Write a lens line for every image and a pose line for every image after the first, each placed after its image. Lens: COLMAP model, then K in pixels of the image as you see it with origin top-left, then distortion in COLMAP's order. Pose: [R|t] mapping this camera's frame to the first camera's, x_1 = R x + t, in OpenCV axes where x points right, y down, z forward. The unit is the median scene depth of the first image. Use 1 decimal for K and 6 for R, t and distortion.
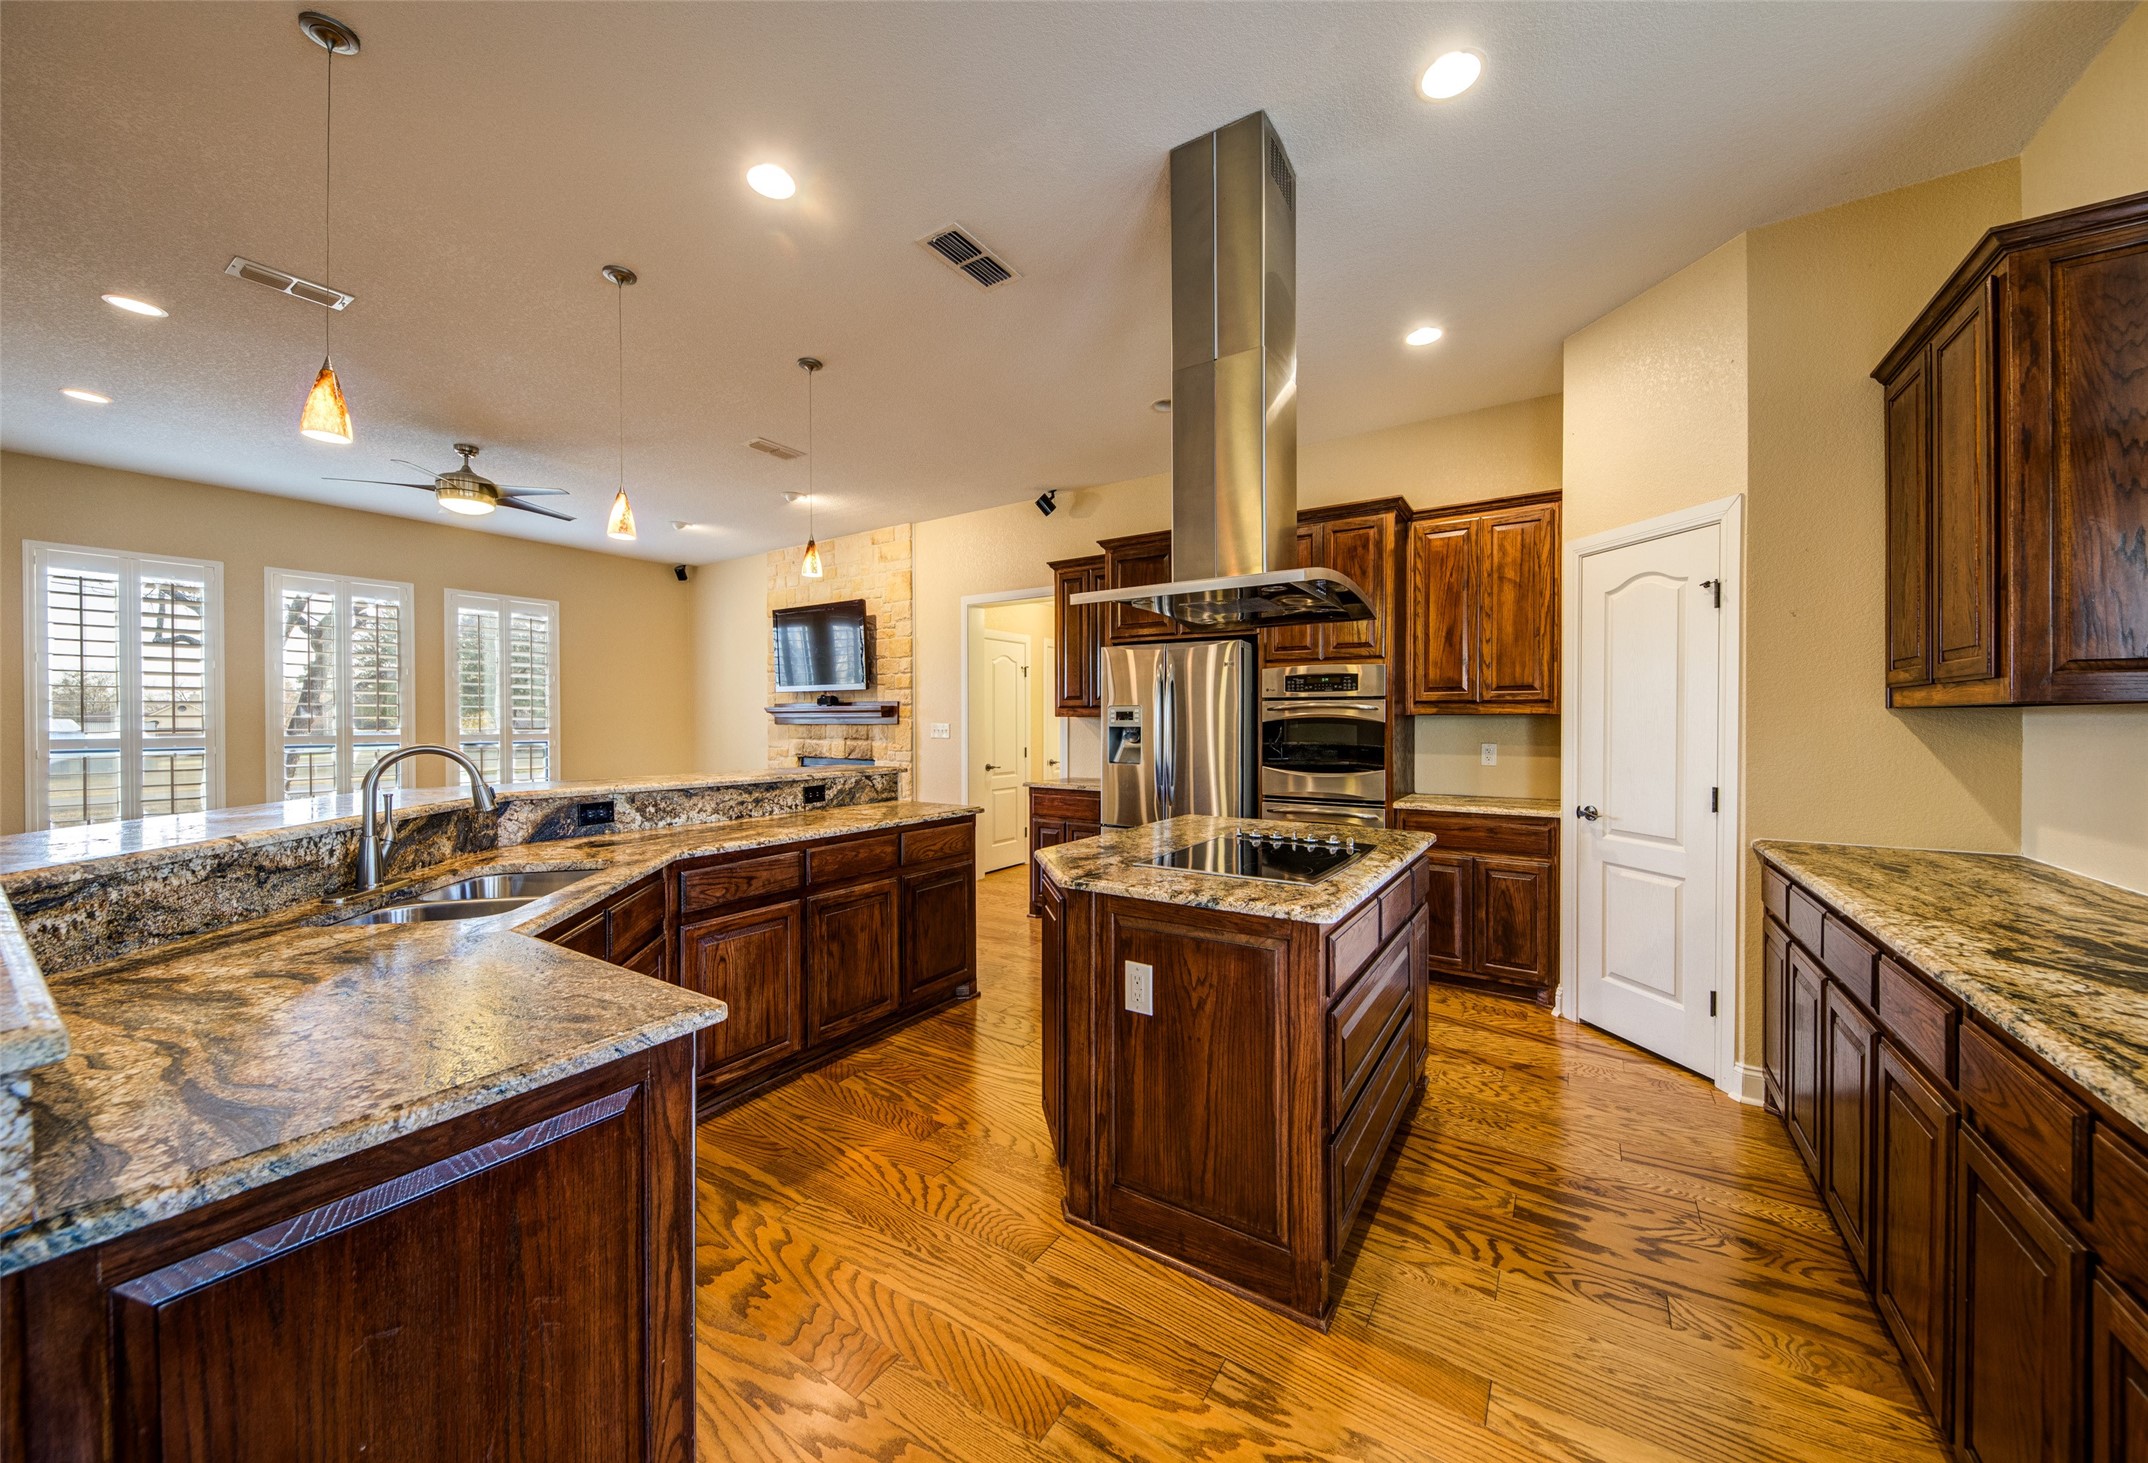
lens RADIAL K [[780.7, 0, 1074.0], [0, 780.7, 731.5], [0, 0, 1]] dist [-0.000380, -0.005107]
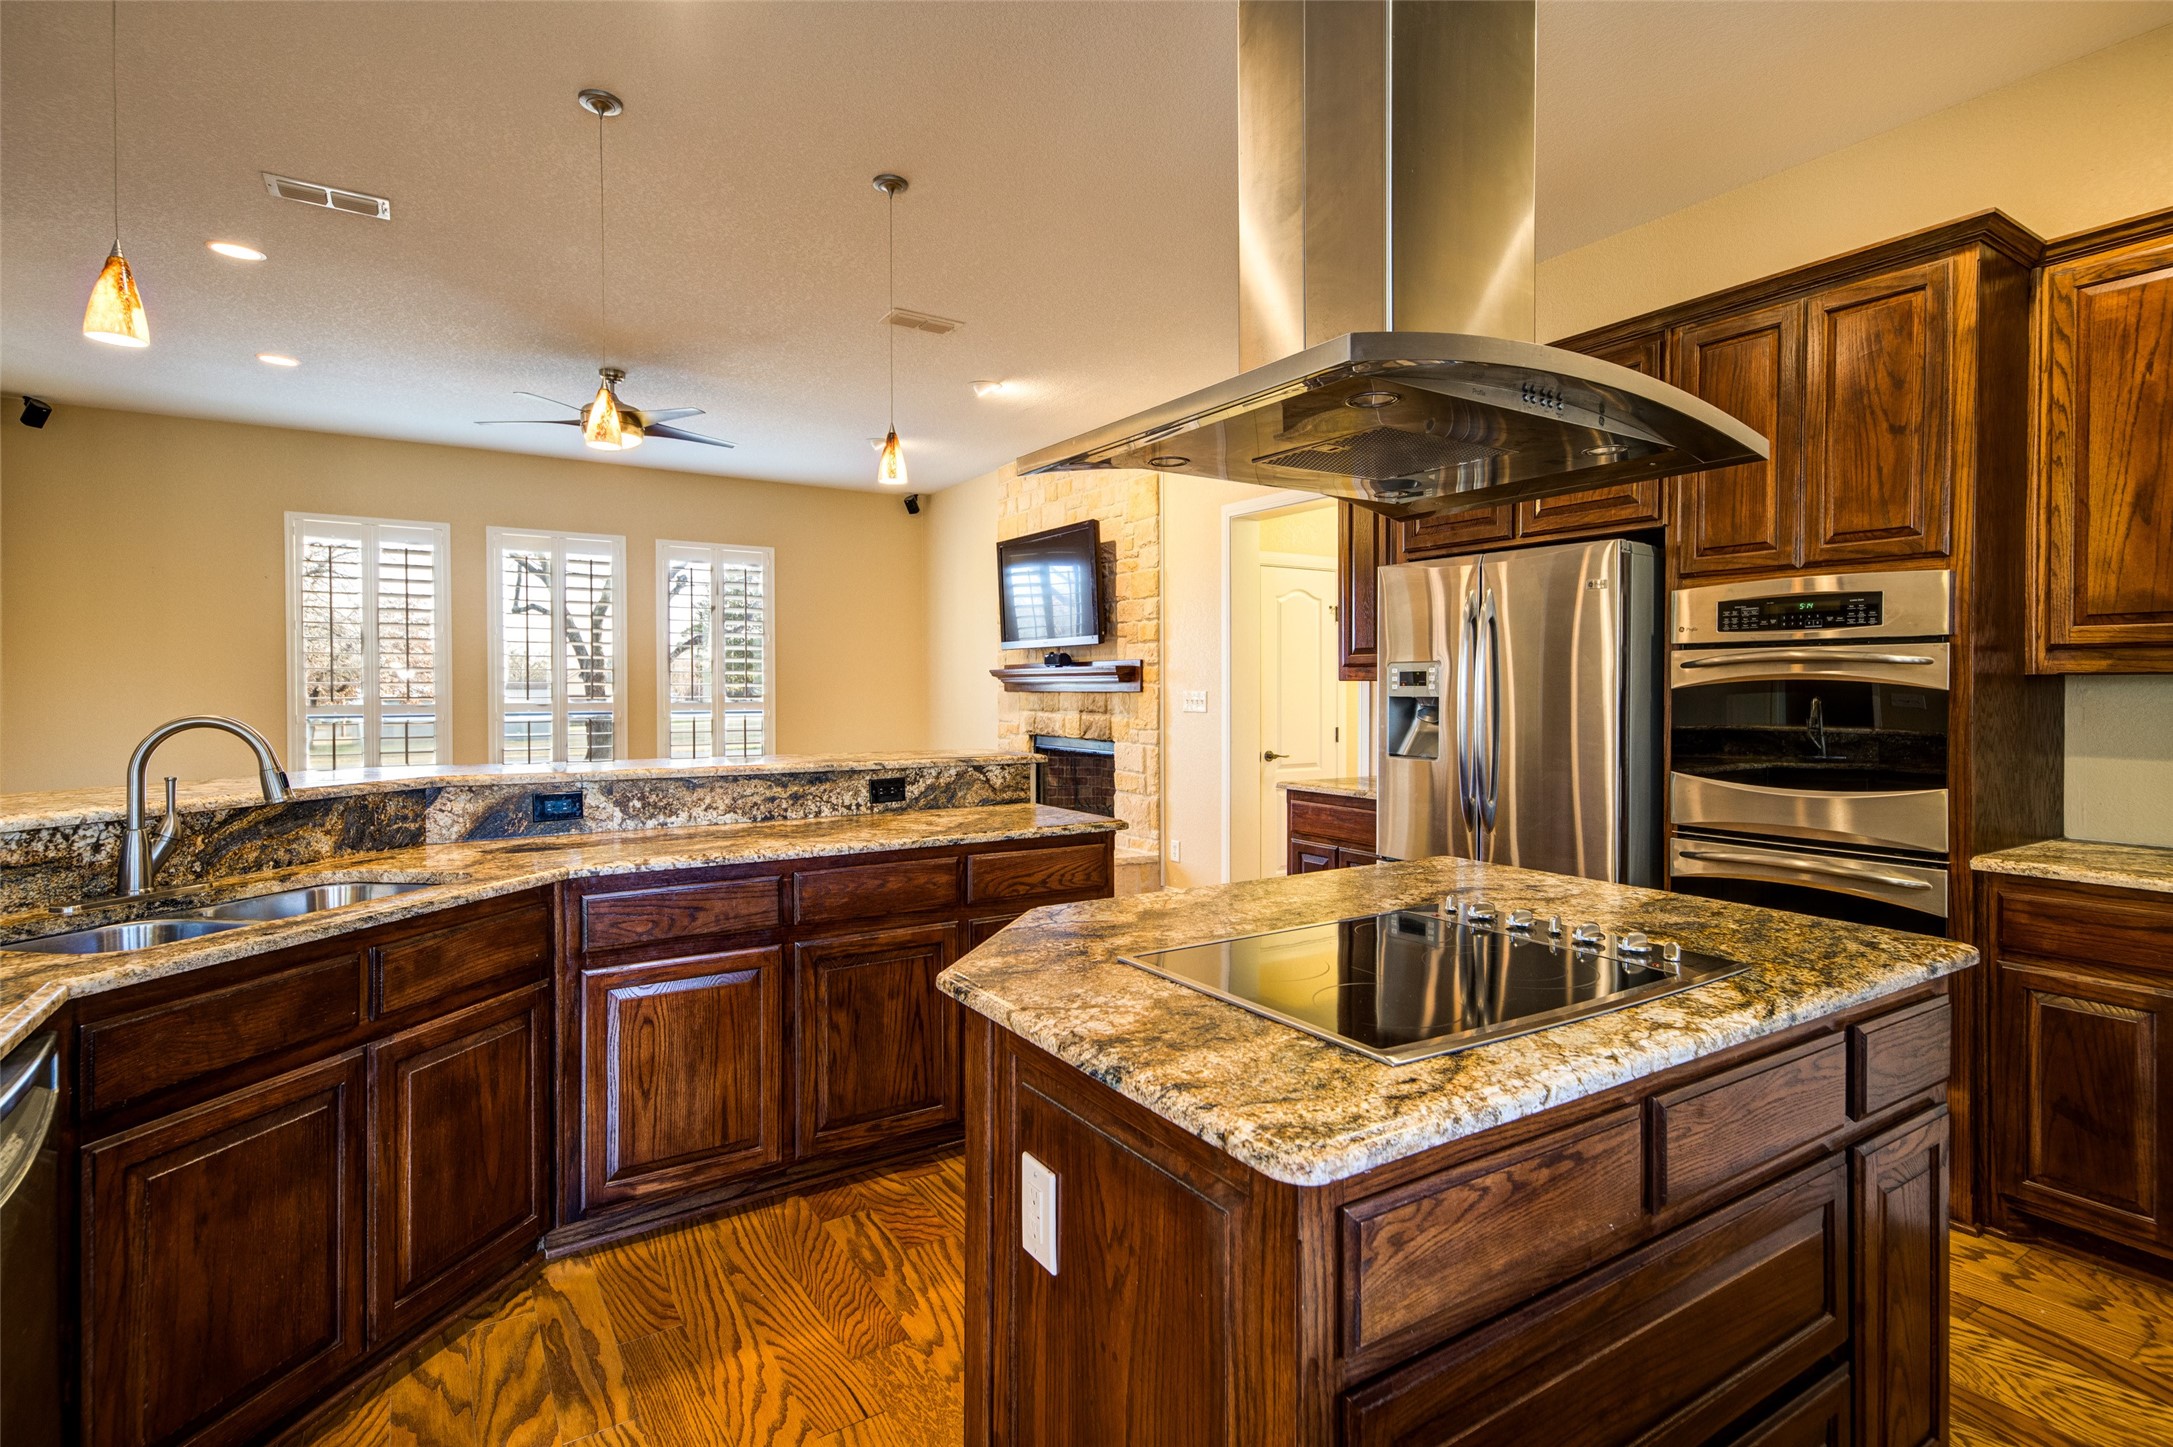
lens RADIAL K [[1019.4, 0, 1094.3], [0, 1019.4, 702.1], [0, 0, 1]] dist [0.008434, -0.000095]
pose [[0.904228, 0.005975, -0.427009, 0.234431], [-0.005894, 0.999981, 0.001511, -0.002267], [0.427010, 0.001151, 0.904246, 0.246004]]
